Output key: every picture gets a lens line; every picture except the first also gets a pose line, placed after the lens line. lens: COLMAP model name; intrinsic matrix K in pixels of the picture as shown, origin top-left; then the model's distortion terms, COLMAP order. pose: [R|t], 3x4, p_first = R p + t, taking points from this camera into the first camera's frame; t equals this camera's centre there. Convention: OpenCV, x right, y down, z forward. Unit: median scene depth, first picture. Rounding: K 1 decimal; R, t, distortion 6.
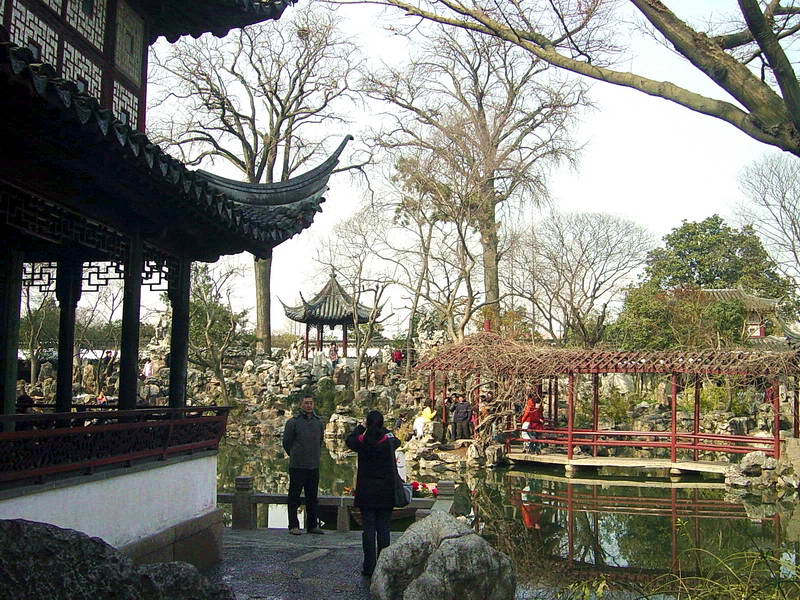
lens RADIAL K [[905.0, 0, 400.0], [0, 905.0, 300.0], [0, 0, 1]] dist [-0.118099, -0.006507]
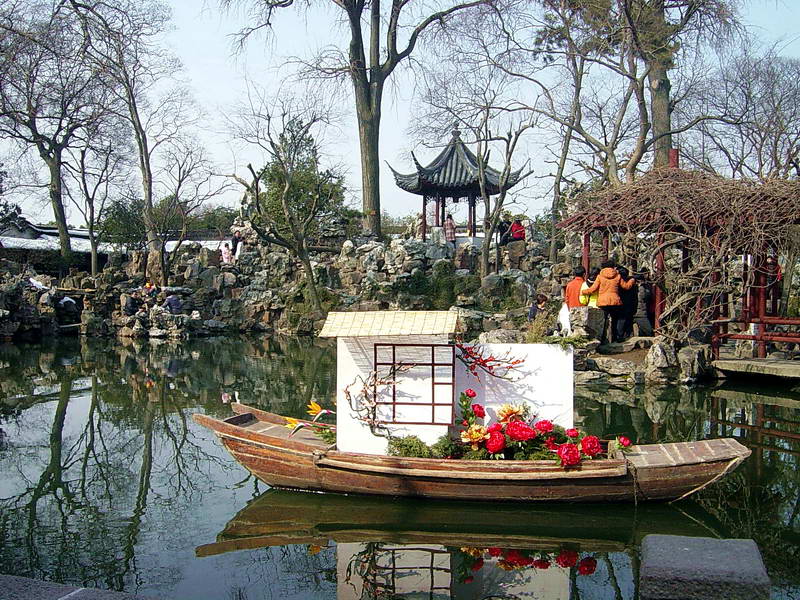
lens RADIAL K [[905.0, 0, 400.0], [0, 905.0, 300.0], [0, 0, 1]] dist [-0.118099, -0.006507]
pose [[0.986173, -0.002522, -0.165702, 0.007752], [0.019622, 0.994627, 0.101644, 0.040596], [0.164555, -0.103490, 0.980924, 0.237563]]
